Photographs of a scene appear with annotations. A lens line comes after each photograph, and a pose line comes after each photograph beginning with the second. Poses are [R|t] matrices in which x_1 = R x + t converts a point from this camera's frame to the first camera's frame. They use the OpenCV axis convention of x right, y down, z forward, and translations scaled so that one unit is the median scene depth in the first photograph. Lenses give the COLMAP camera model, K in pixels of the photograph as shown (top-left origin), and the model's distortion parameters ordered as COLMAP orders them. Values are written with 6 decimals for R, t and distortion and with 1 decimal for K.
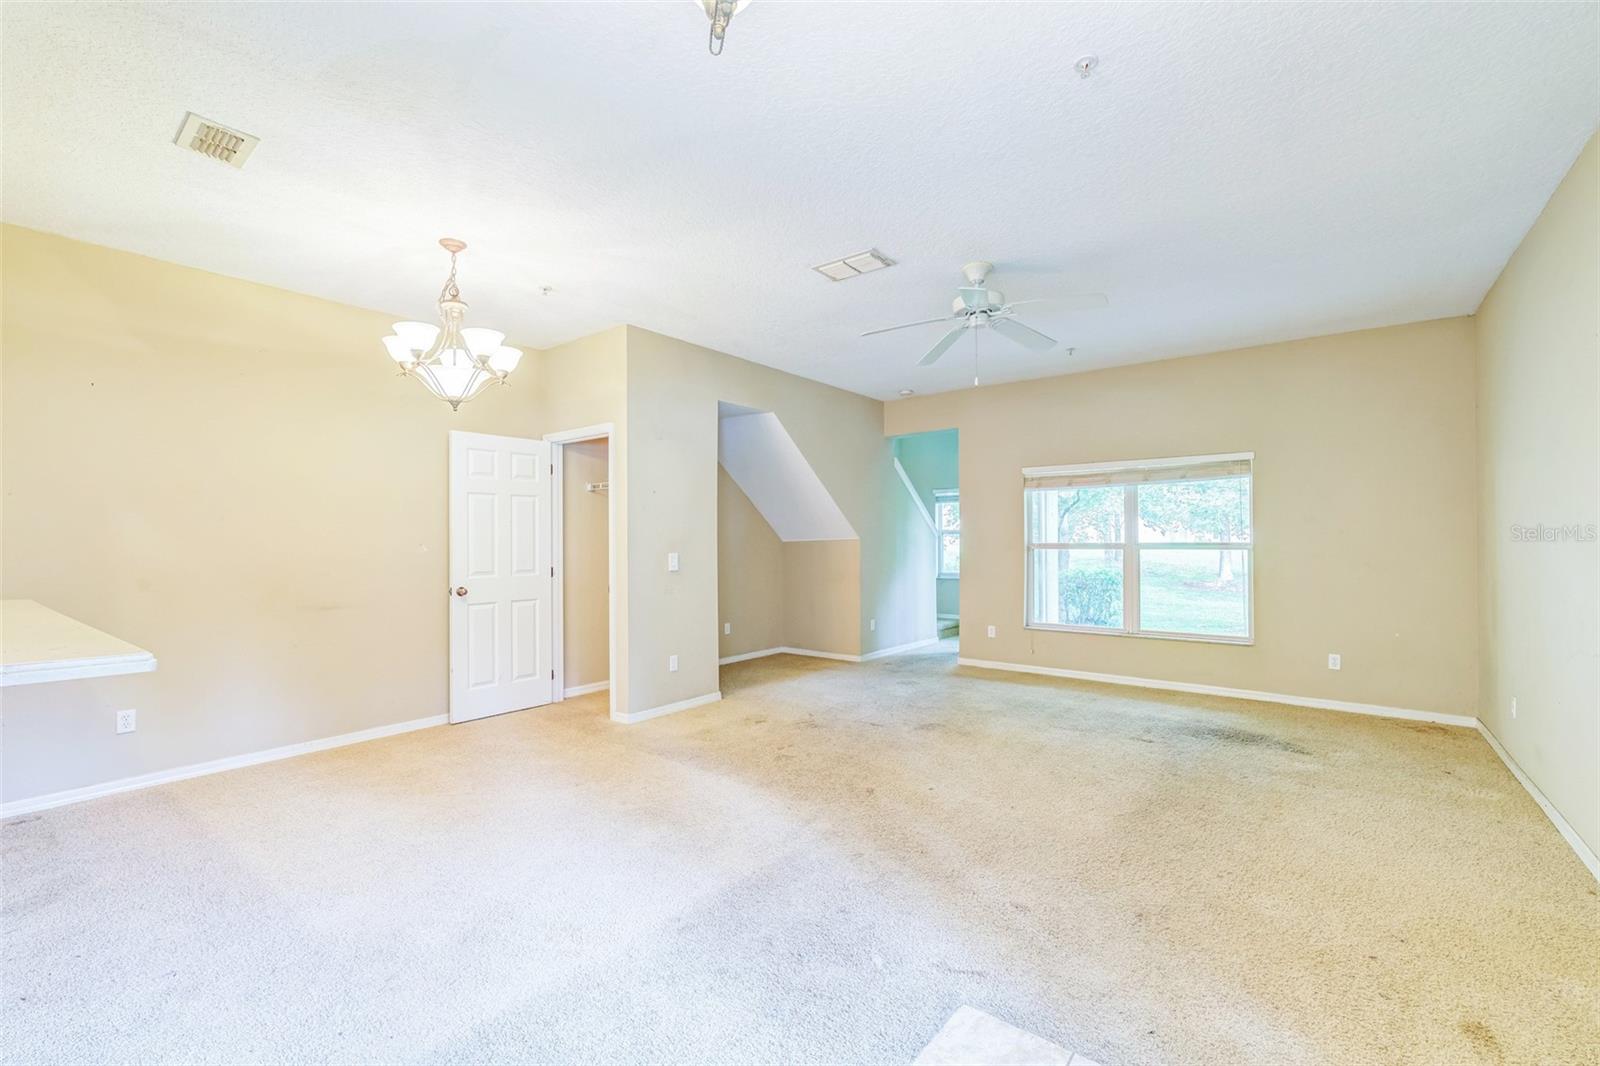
lens RADIAL K [[680.0, 0, 800.0], [0, 680.0, 533.0], [0, 0, 1]] dist [0.001619, 0.000249]
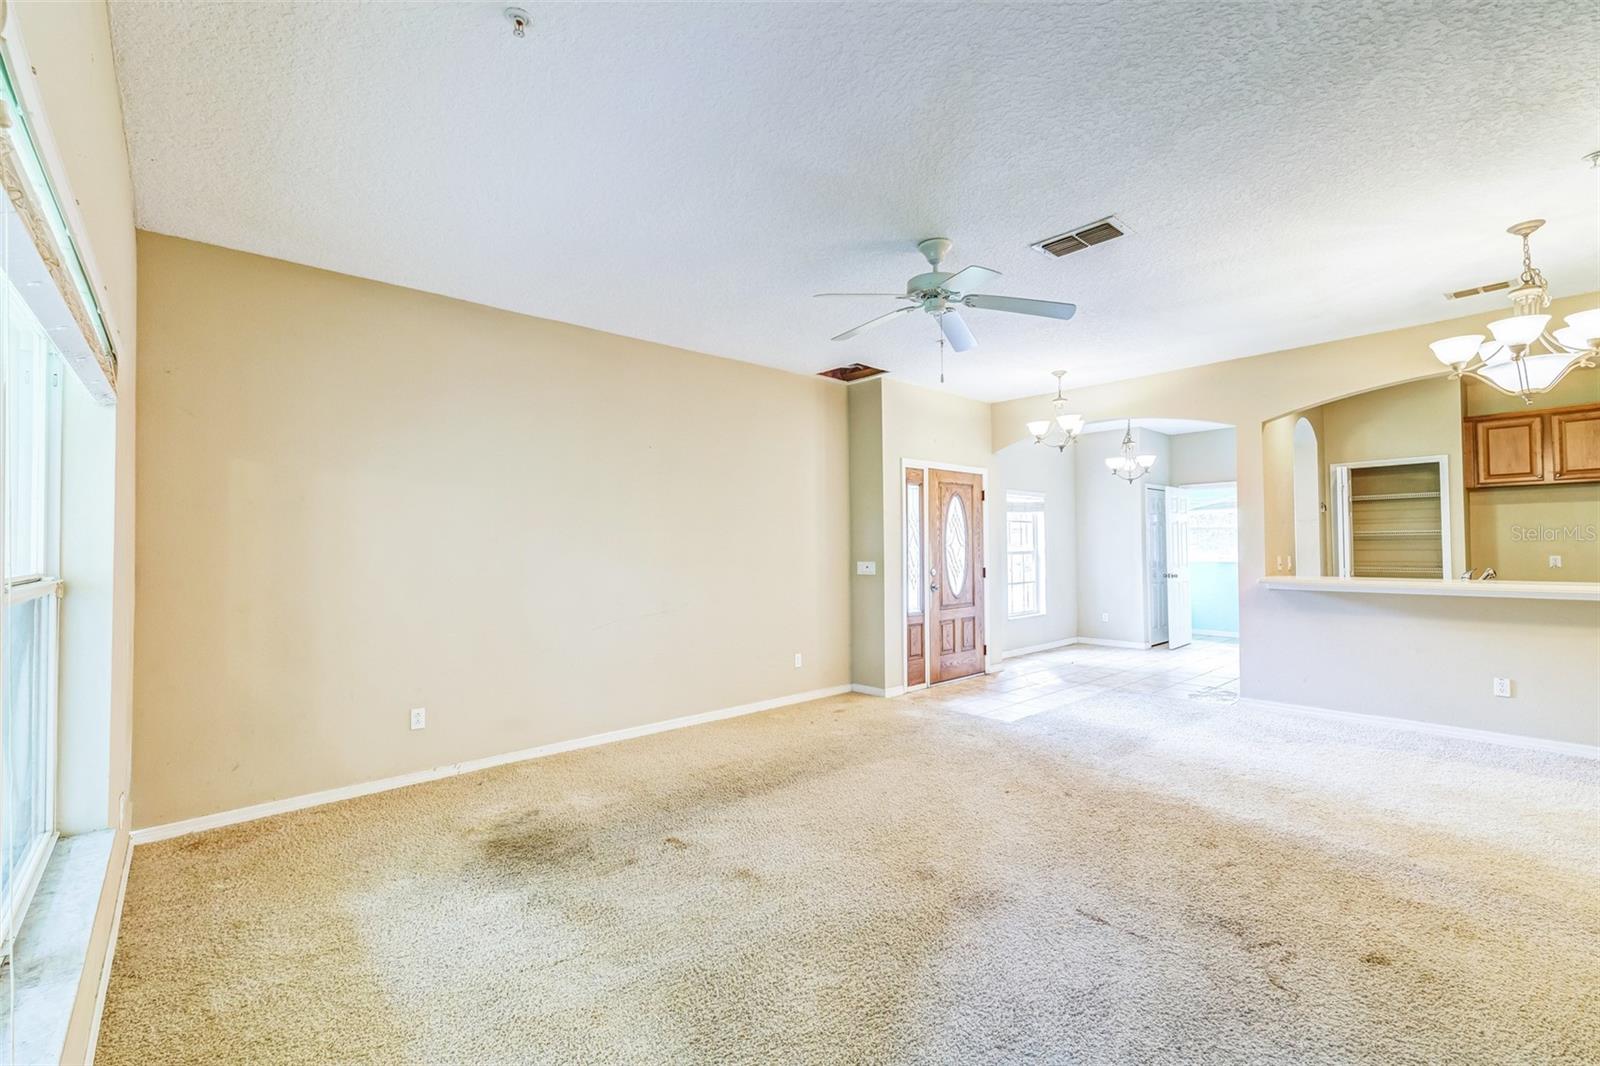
lens RADIAL K [[691.9, 0, 800.0], [0, 691.9, 533.0], [0, 0, 1]] dist [0.001003, 0.000223]
pose [[-0.985437, 0.009601, 0.169769, 0.279129], [0.006094, 0.999757, -0.021167, 0.011726], [-0.169931, -0.019824, -0.985256, 1.840712]]
